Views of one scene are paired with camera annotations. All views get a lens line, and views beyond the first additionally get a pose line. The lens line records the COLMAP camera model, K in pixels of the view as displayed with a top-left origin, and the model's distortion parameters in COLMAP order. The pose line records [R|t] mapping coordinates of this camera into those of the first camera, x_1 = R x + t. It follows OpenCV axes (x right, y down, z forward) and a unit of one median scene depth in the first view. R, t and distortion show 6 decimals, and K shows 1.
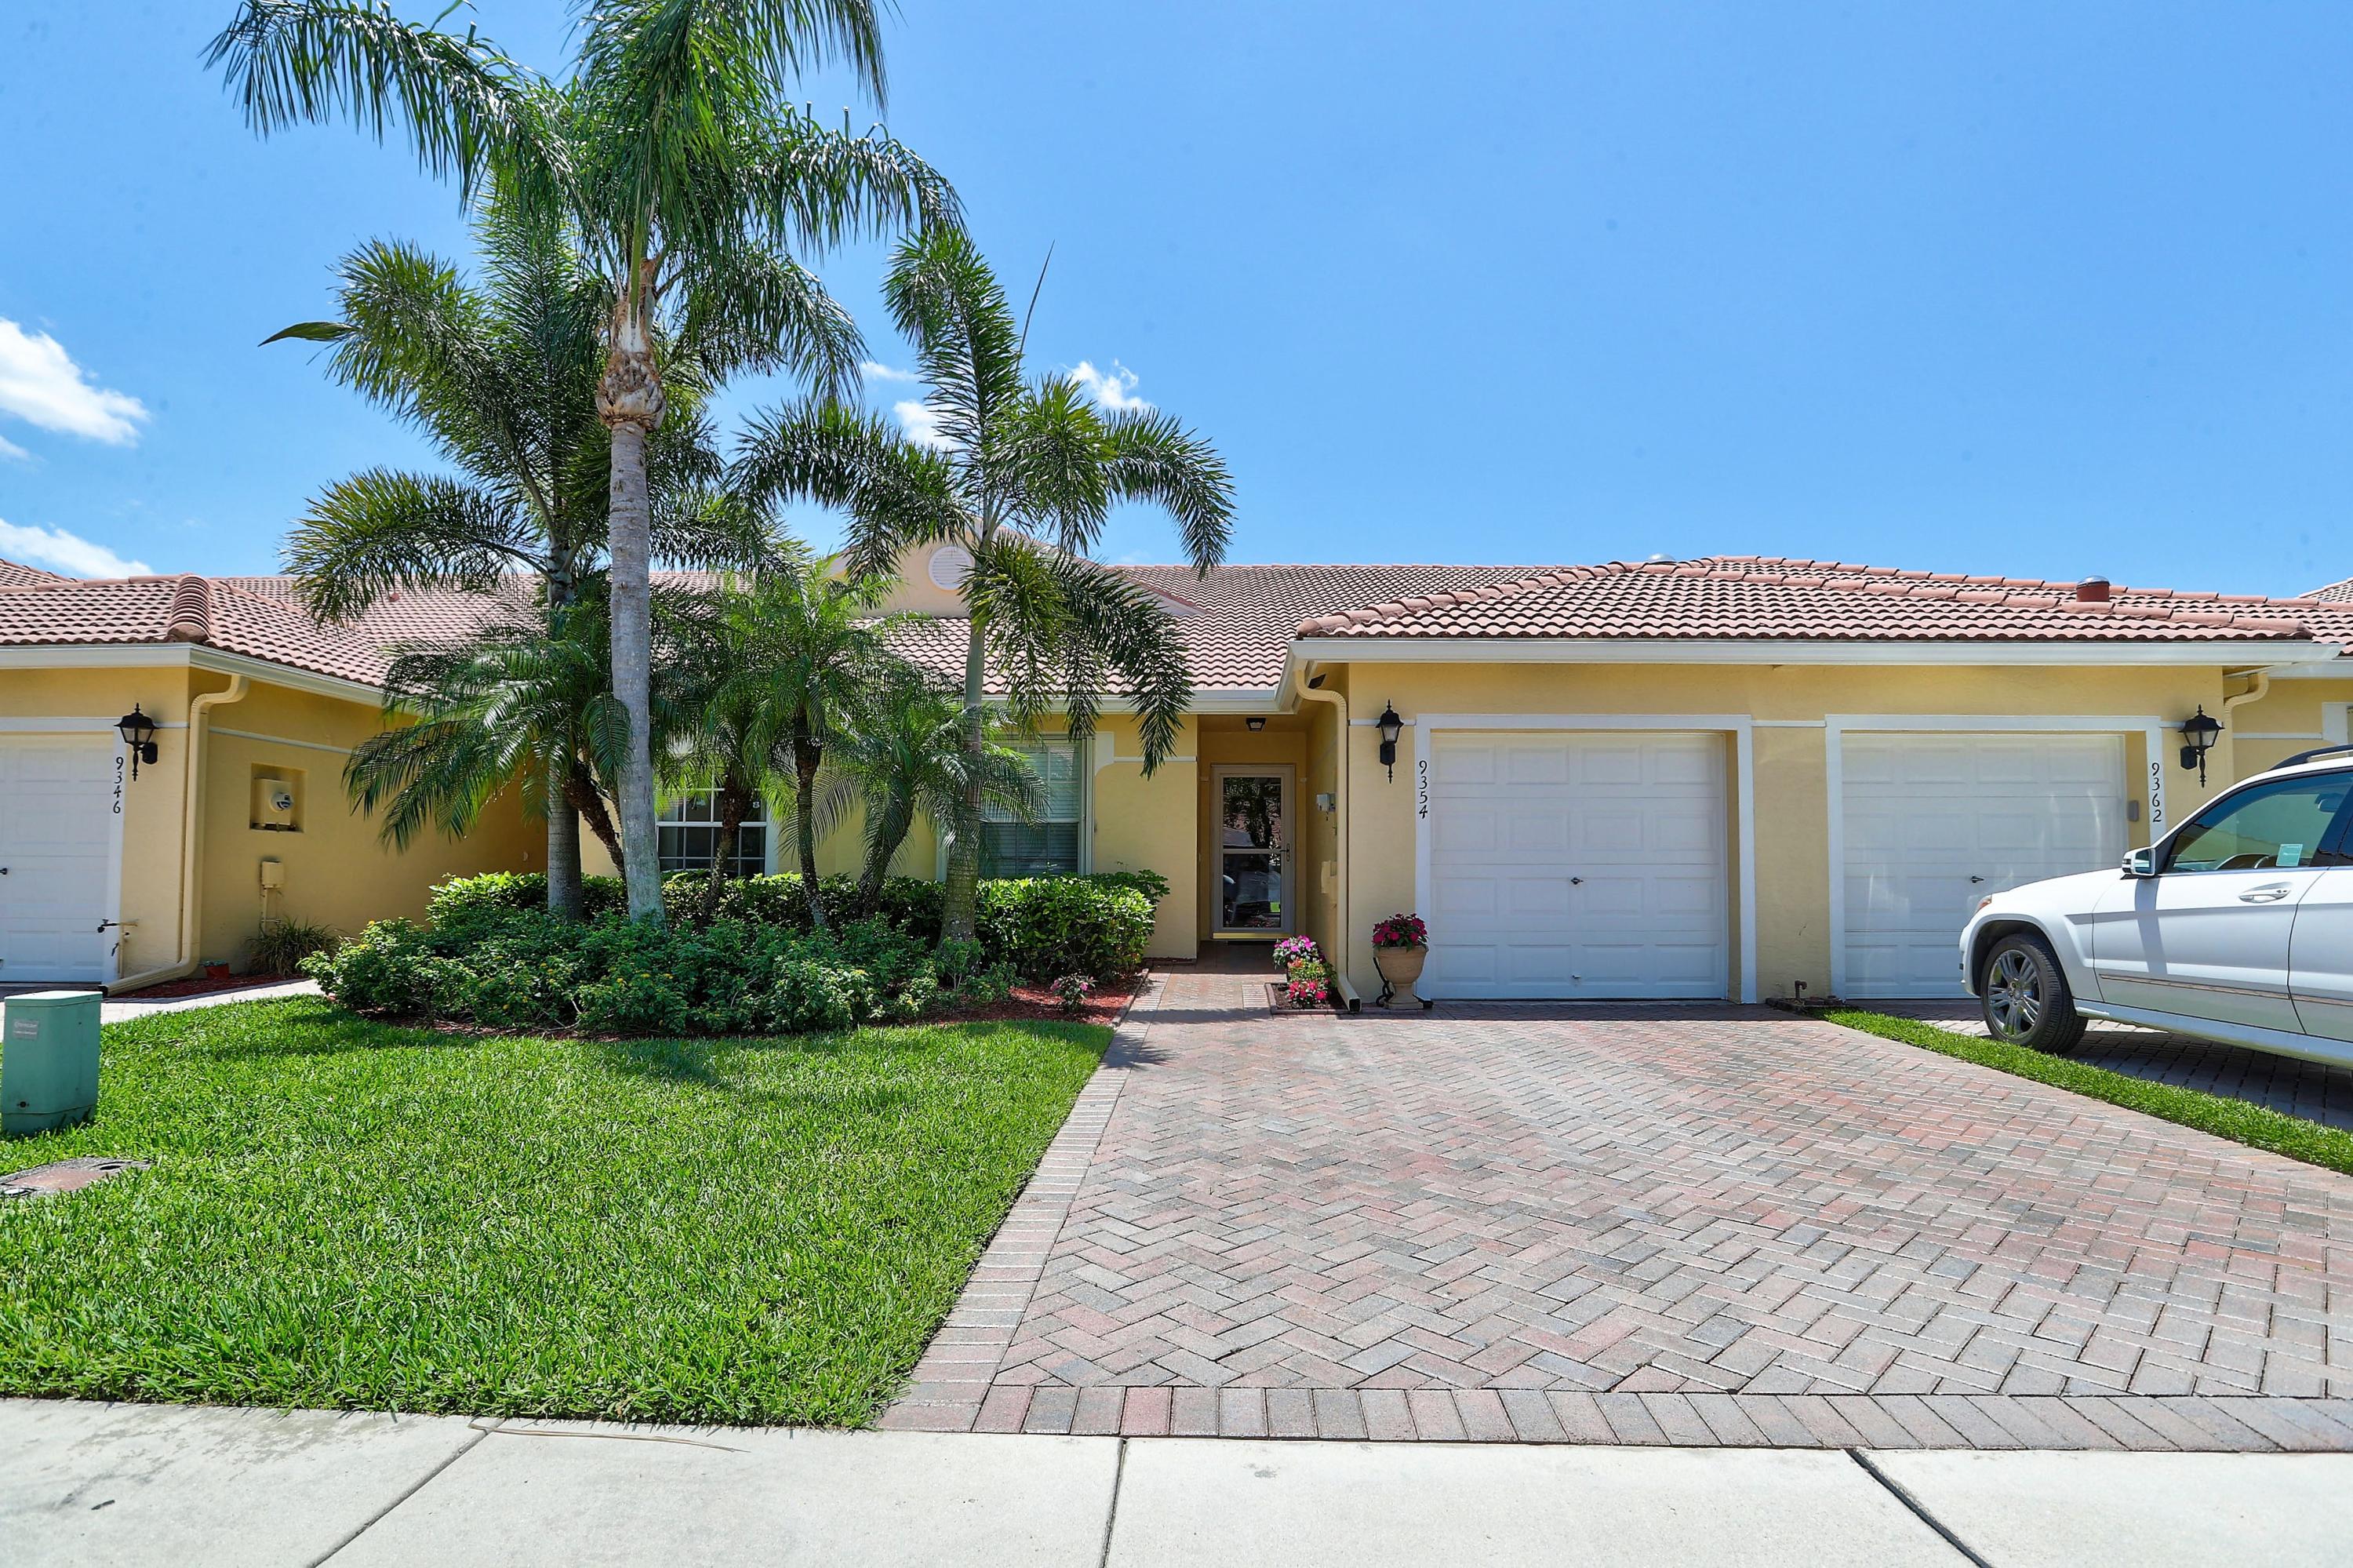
lens RADIAL K [[1092.7, 0, 1184.8], [0, 1092.7, 768.4], [0, 0, 1]] dist [-0.051487, 0.016907]
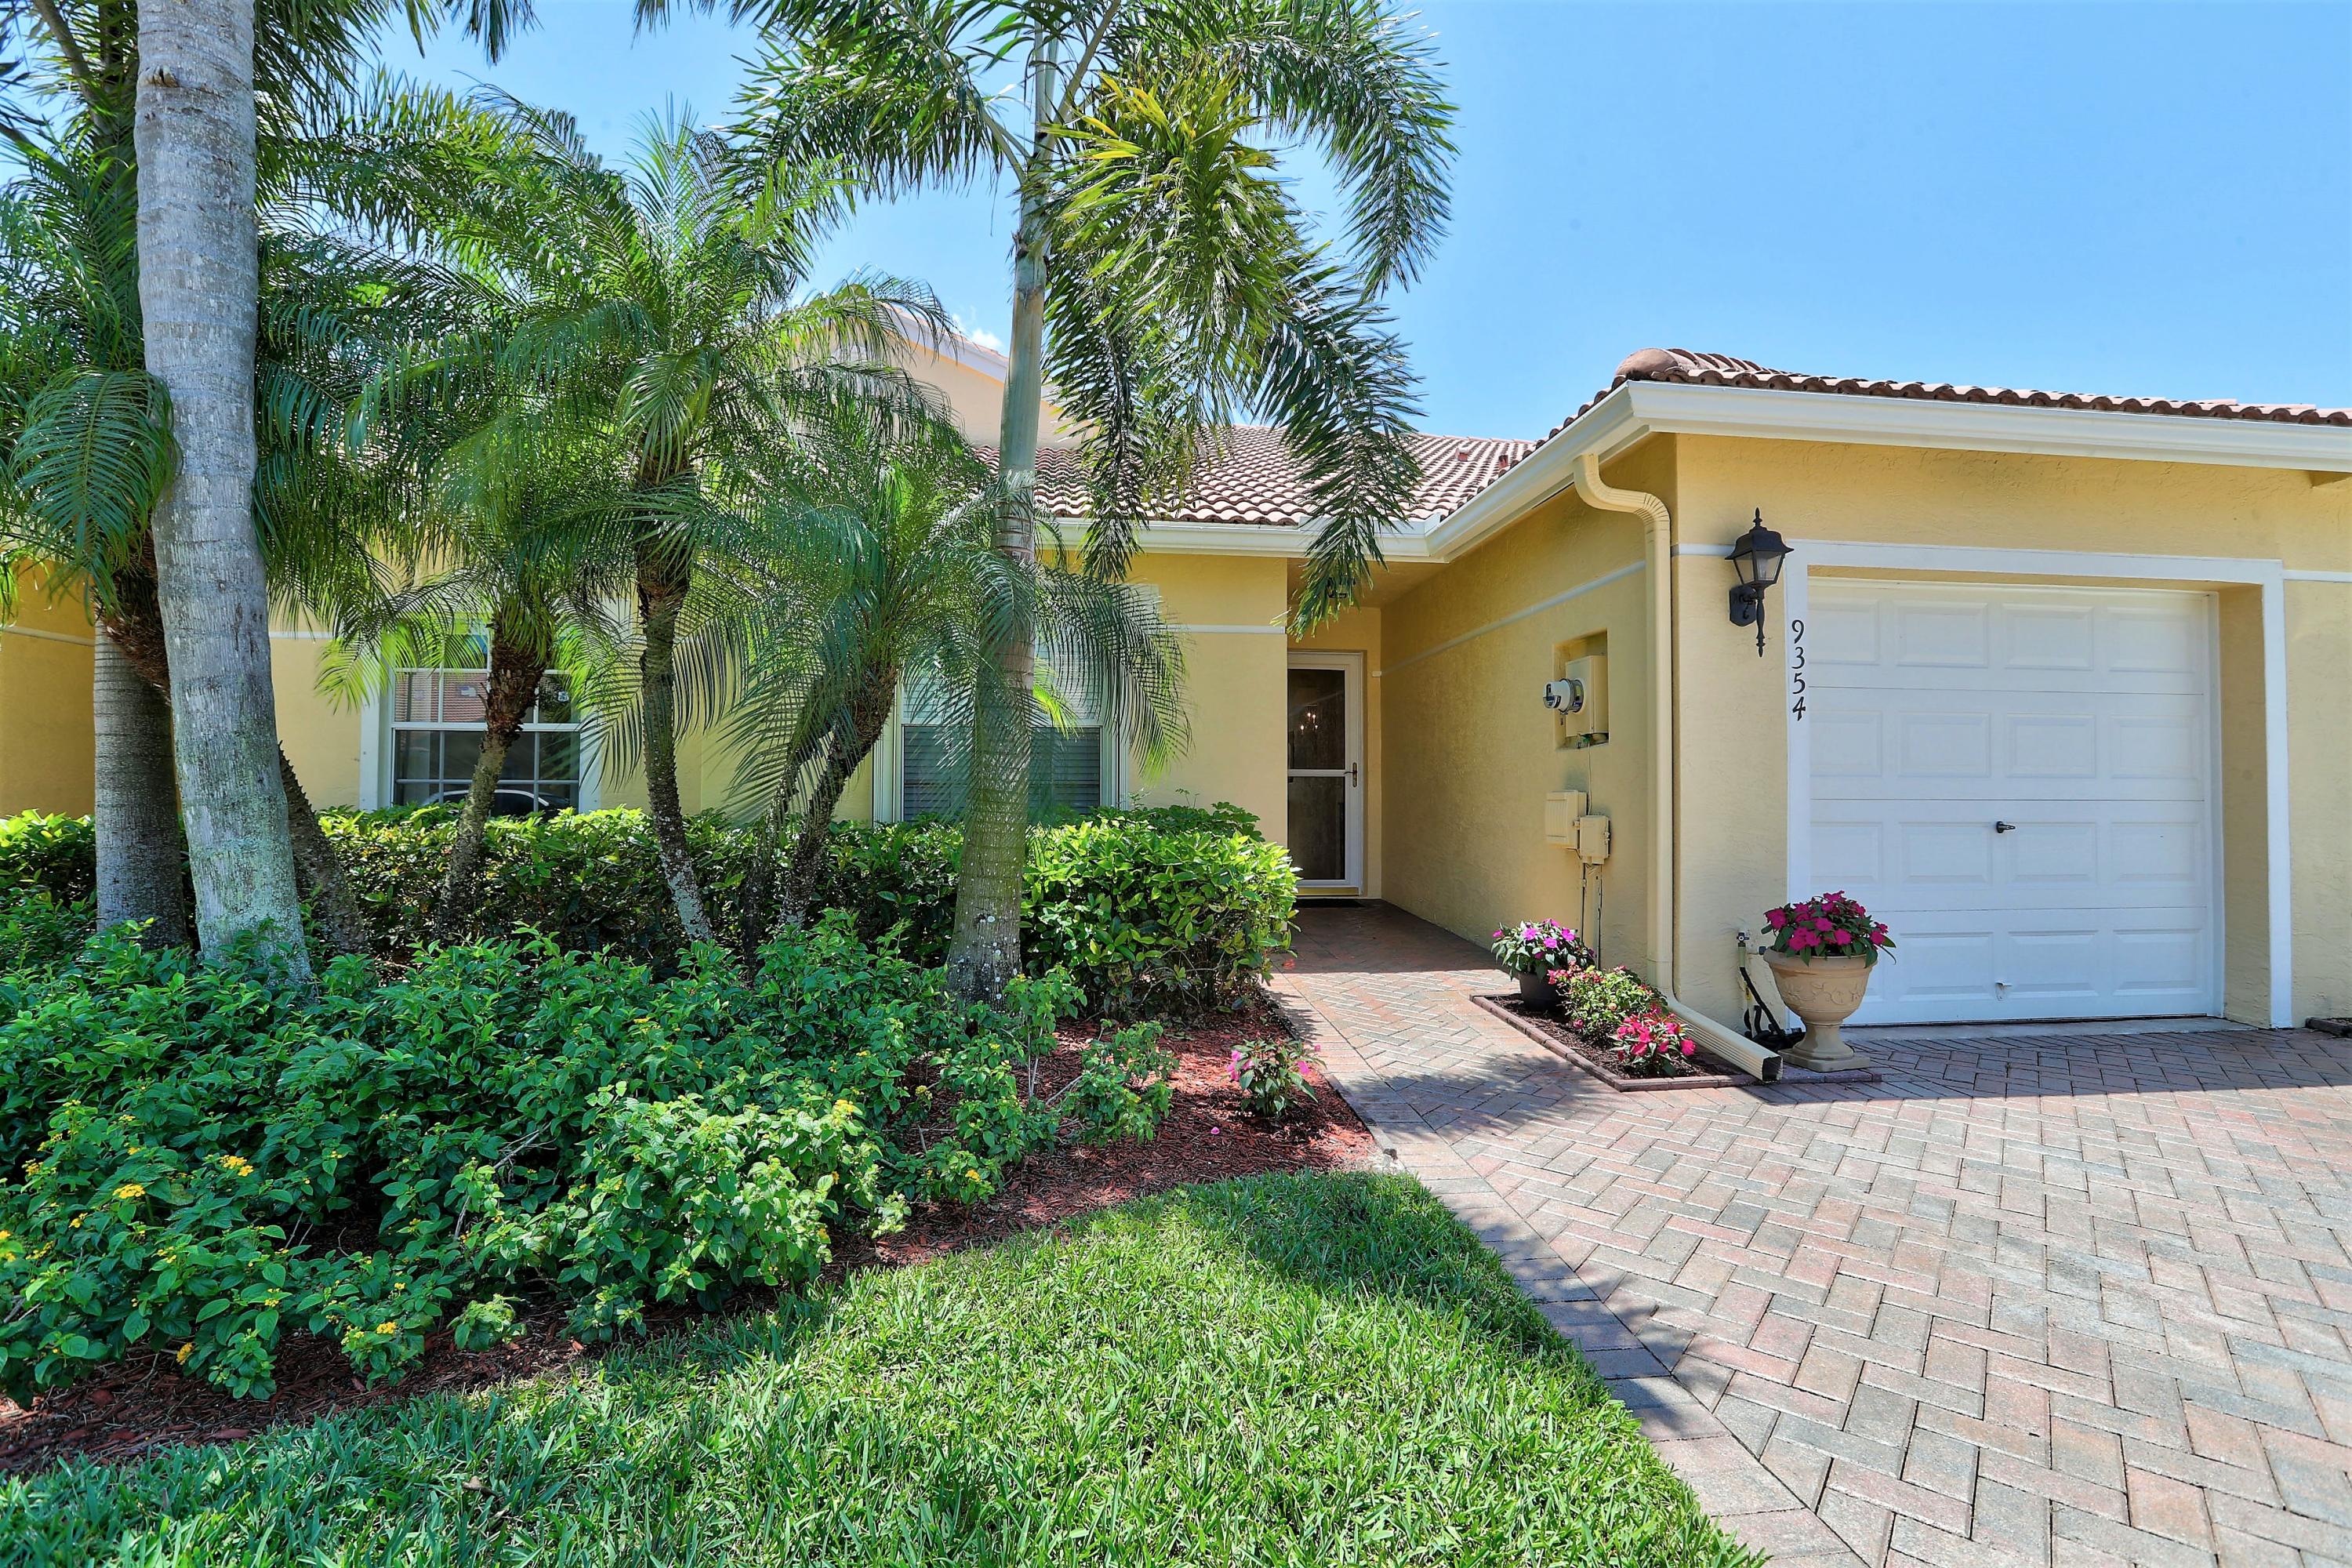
lens RADIAL K [[1072.6, 0, 1168.2], [0, 1072.6, 750.5], [0, 0, 1]] dist [-0.029314, -0.000005]
pose [[0.991479, 0.007852, 0.130028, -0.185144], [-0.015083, 0.998388, 0.054725, 0.036748], [-0.129389, -0.056220, 0.989999, 0.498342]]
